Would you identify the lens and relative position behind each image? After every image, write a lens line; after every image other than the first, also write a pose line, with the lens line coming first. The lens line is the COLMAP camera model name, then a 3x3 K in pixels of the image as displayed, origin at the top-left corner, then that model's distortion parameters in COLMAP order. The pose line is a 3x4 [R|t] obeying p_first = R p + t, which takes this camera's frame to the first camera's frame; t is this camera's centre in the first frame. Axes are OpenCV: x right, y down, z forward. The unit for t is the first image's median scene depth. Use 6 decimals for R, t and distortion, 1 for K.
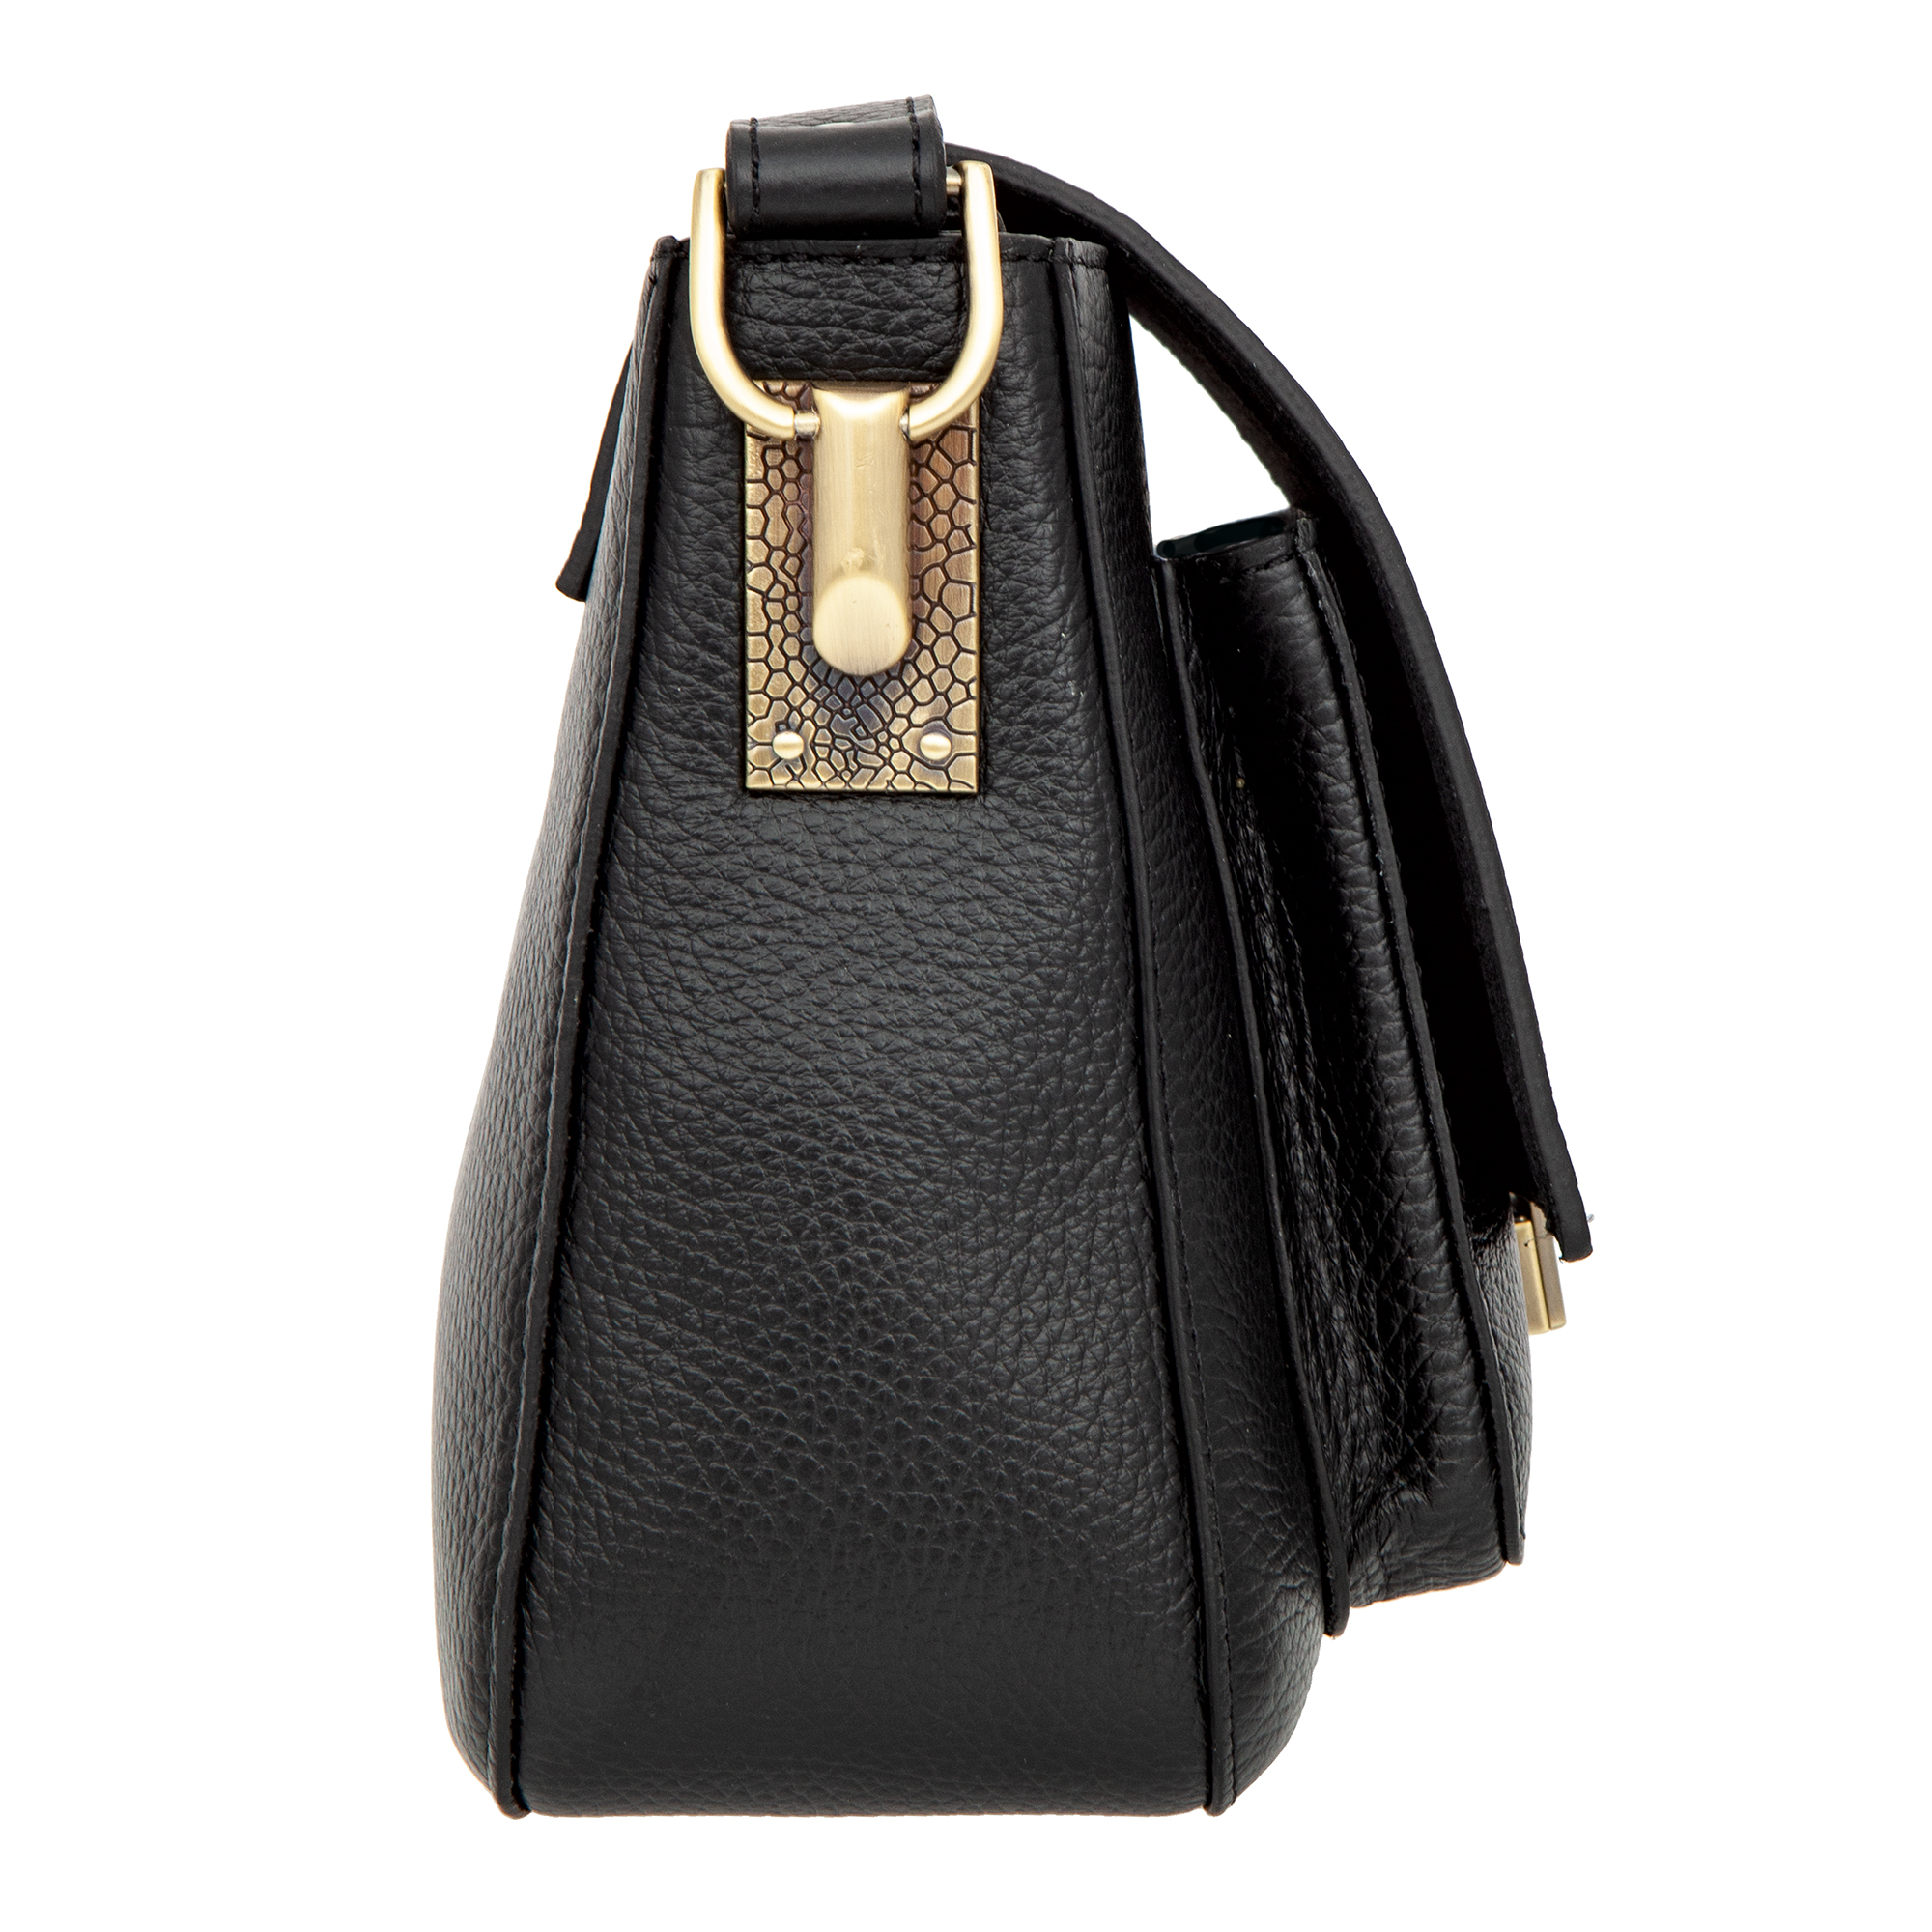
lens RADIAL K [[7454.6, 0, 966.0], [0, 7454.6, 966.0], [0, 0, 1]] dist [0.592614, 1.727961]
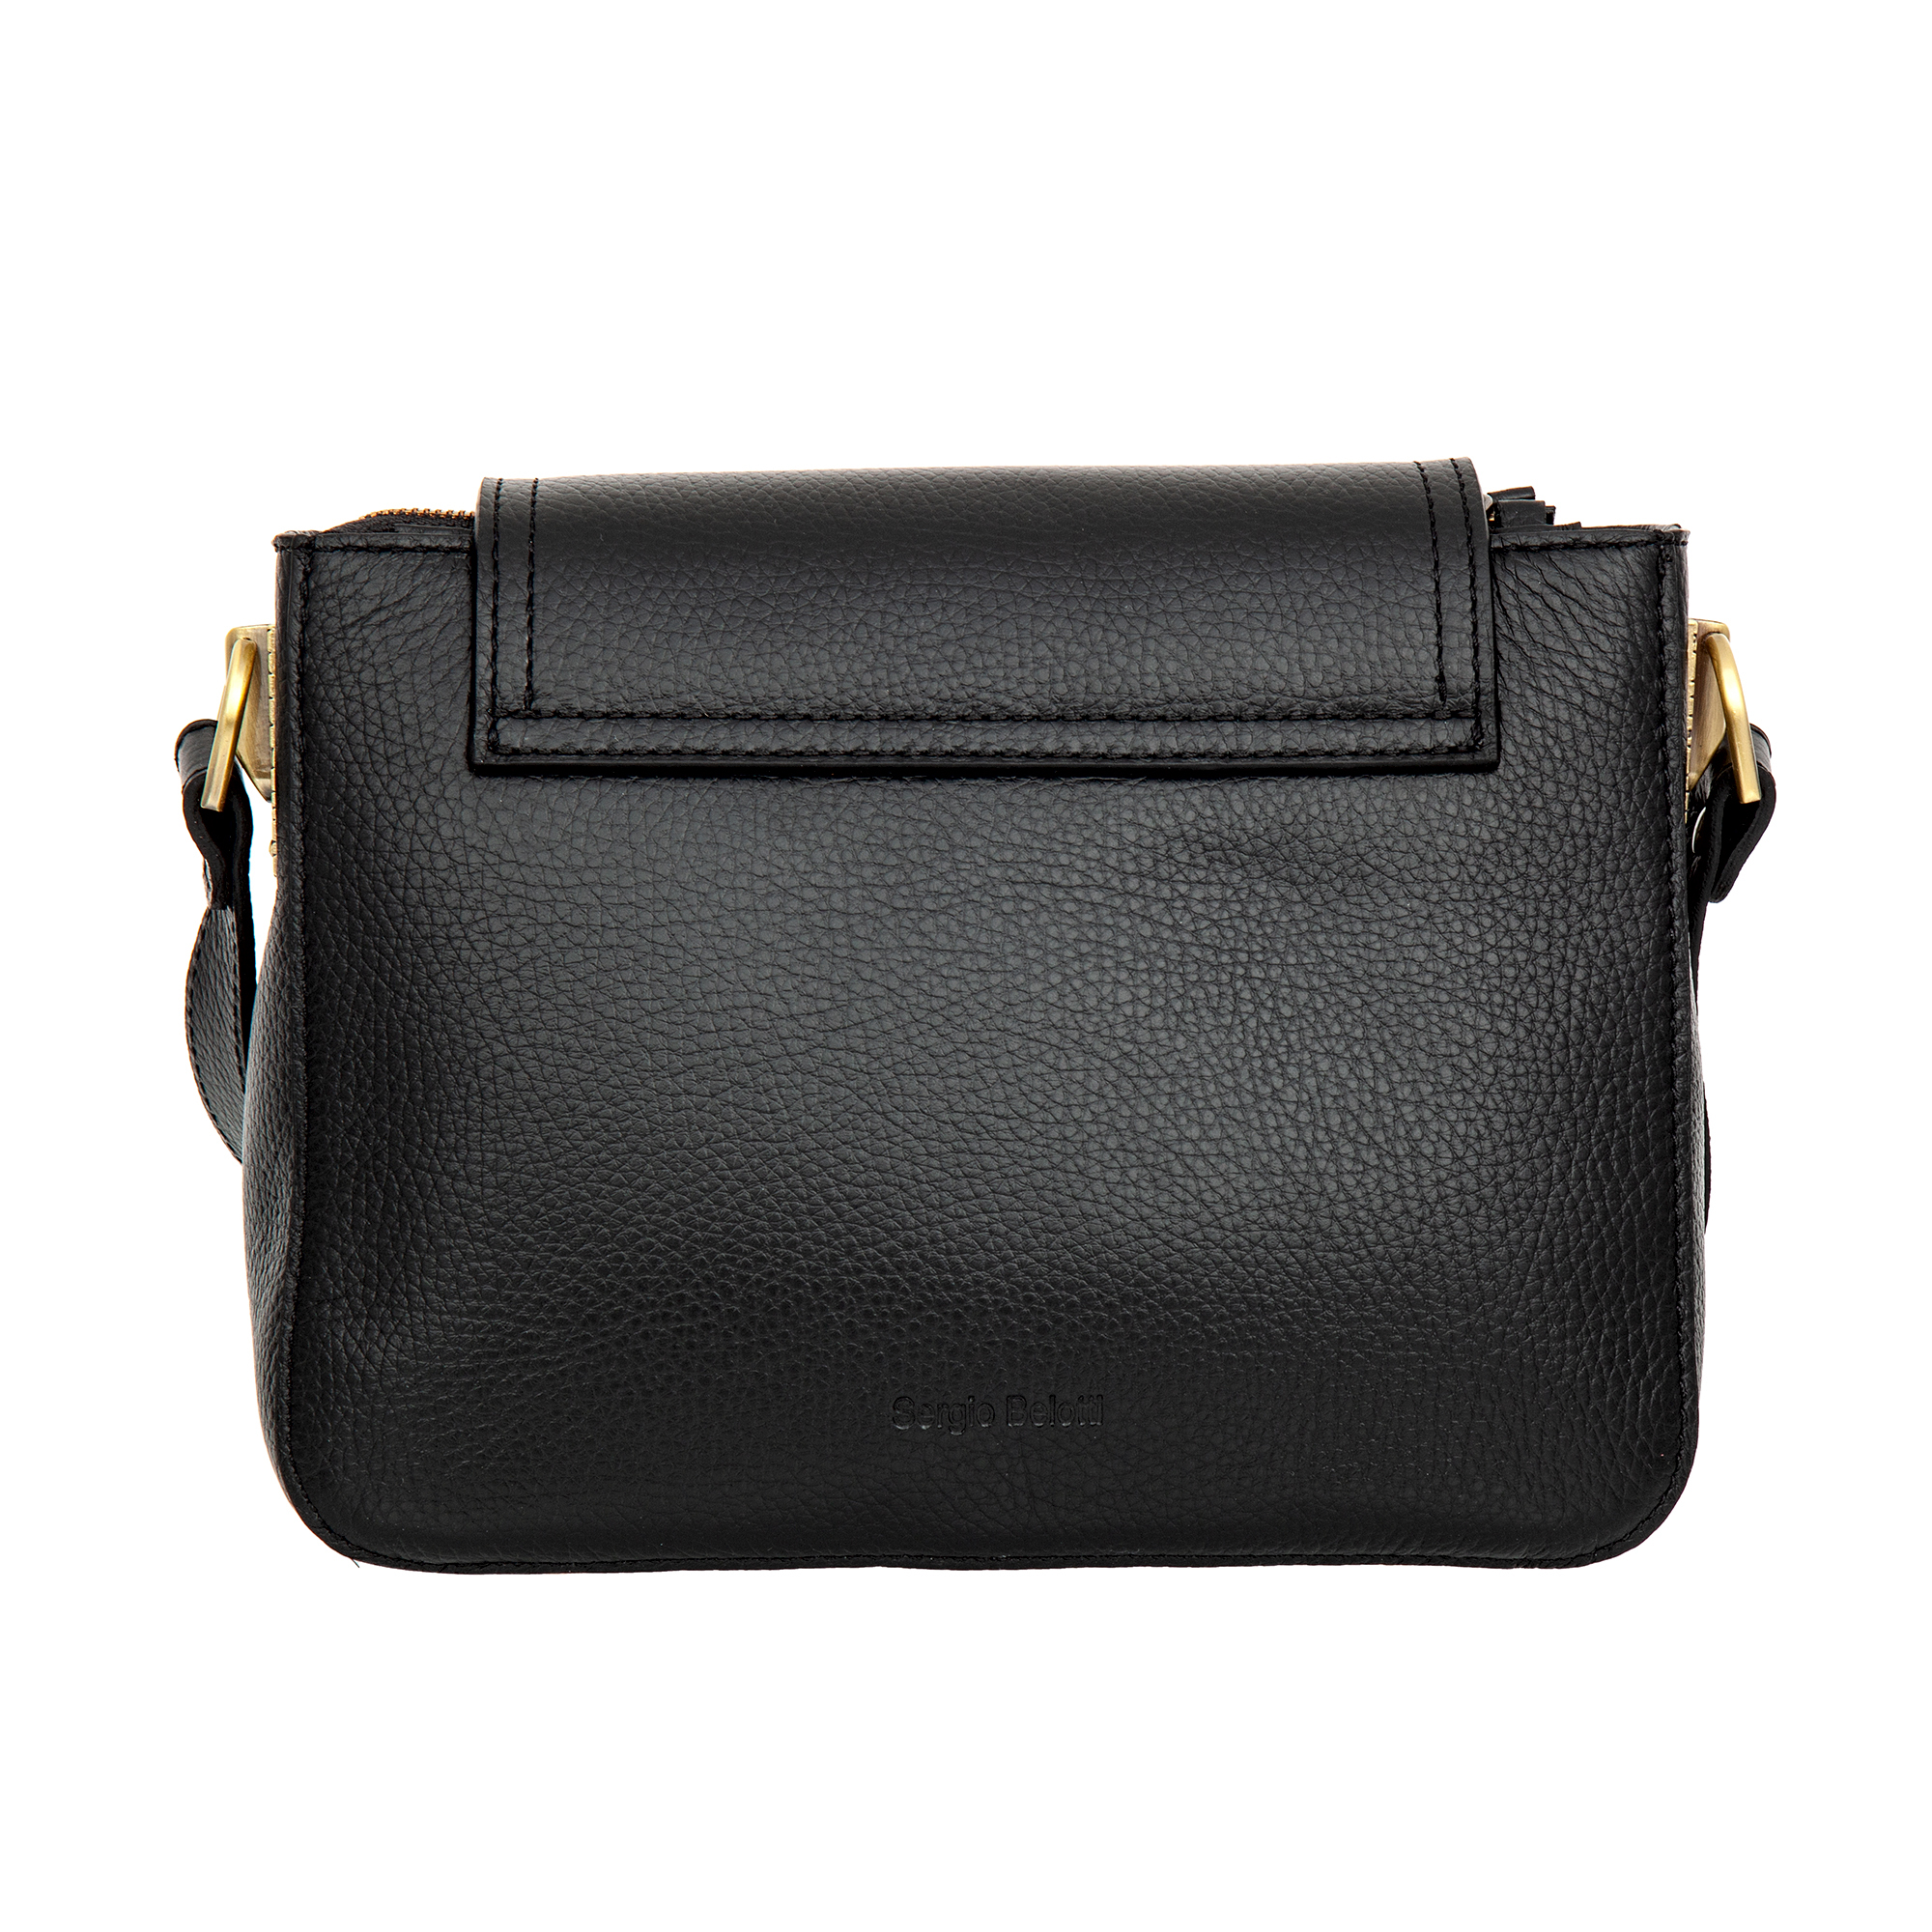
lens RADIAL K [[7454.6, 0, 966.0], [0, 7454.6, 966.0], [0, 0, 1]] dist [0.592614, 1.727961]
pose [[0.994883, -0.097770, 0.025461, 0.024548], [0.097193, 0.995000, 0.023005, -0.020564], [-0.027583, -0.020413, 0.999411, -0.505802]]
